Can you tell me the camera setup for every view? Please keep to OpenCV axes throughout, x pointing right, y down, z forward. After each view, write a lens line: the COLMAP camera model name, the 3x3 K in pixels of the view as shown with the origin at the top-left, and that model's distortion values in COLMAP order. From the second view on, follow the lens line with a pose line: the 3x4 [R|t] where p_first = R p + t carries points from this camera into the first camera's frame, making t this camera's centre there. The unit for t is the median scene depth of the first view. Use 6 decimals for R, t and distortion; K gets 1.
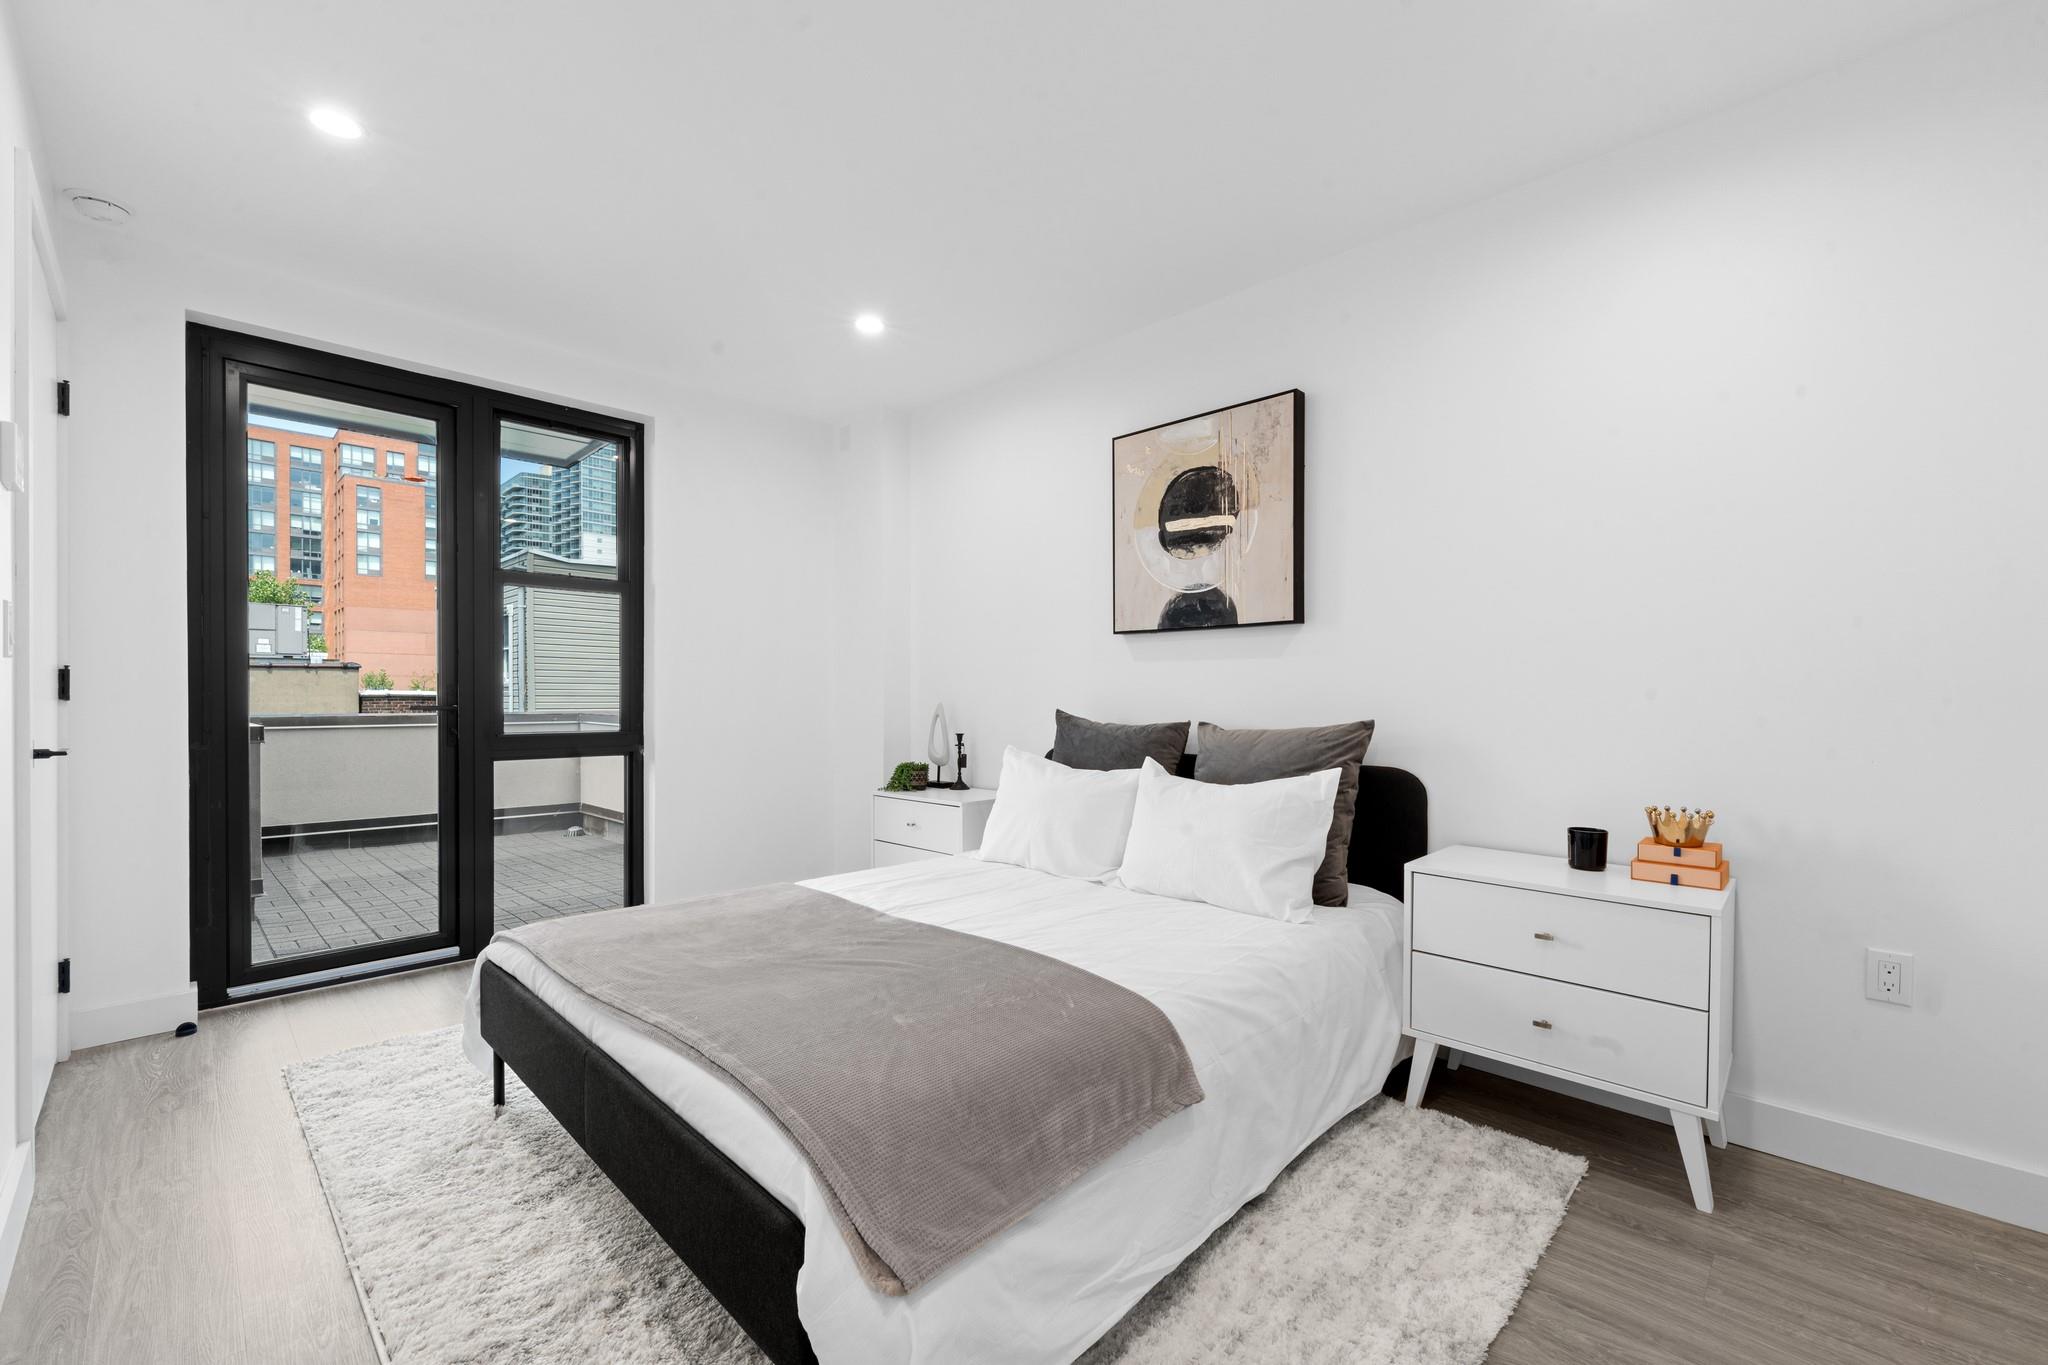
lens RADIAL K [[829.8, 0, 1031.8], [0, 829.8, 674.7], [0, 0, 1]] dist [0.001829, -0.000139]
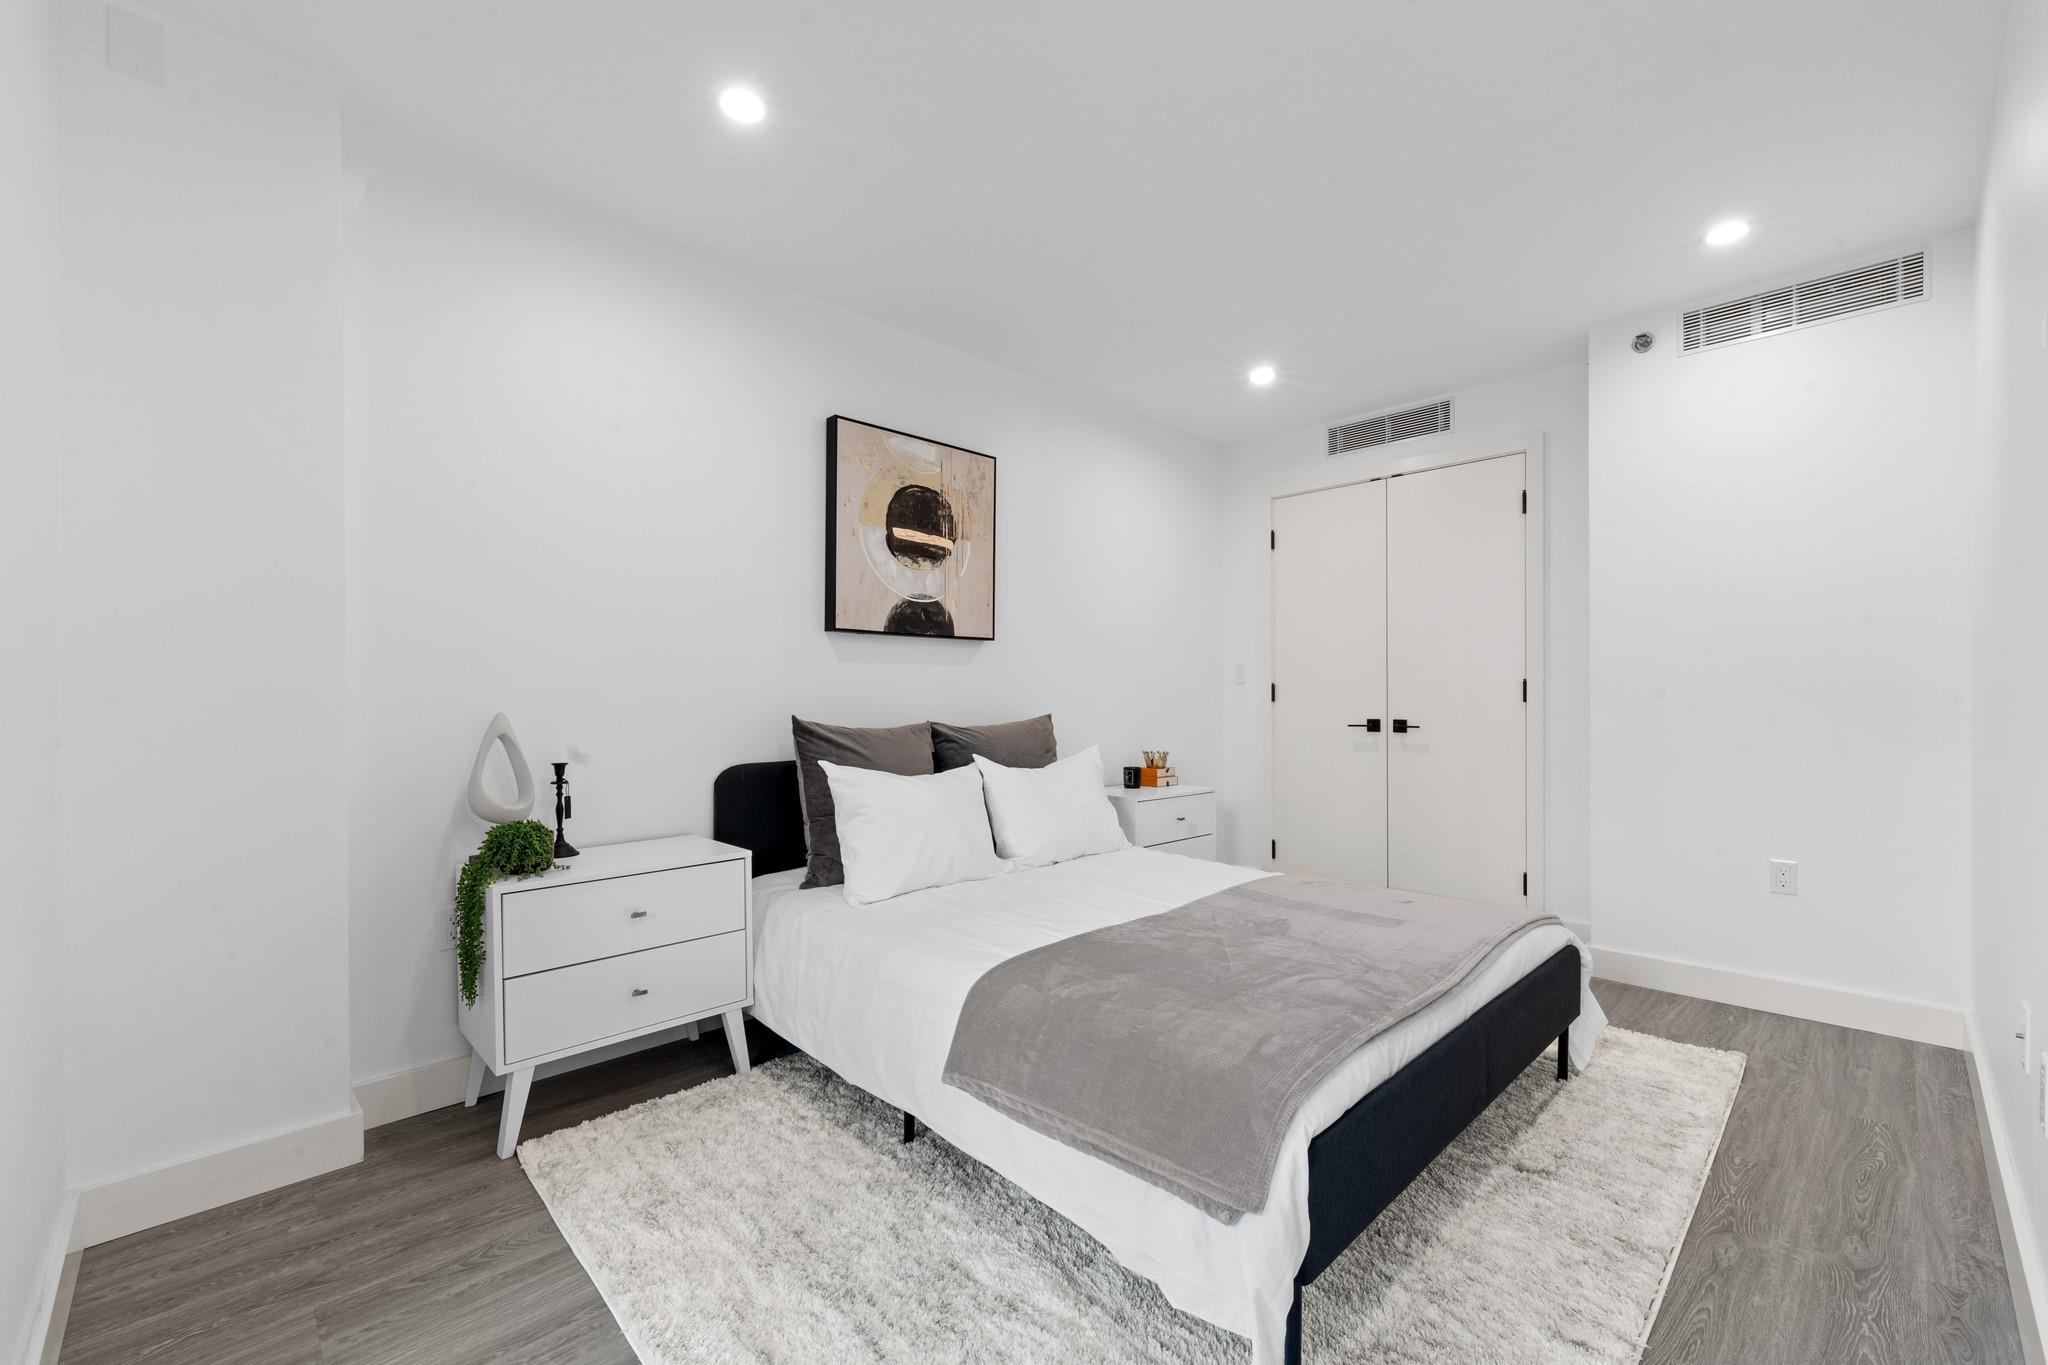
lens RADIAL K [[839.8, 0, 1022.0], [0, 839.8, 667.4], [0, 0, 1]] dist [0.000226, -0.000155]
pose [[0.038135, 0.029177, 0.998847, -0.881717], [-0.024474, 0.999301, -0.028256, 0.013056], [-0.998973, -0.023368, 0.038822, 0.826866]]
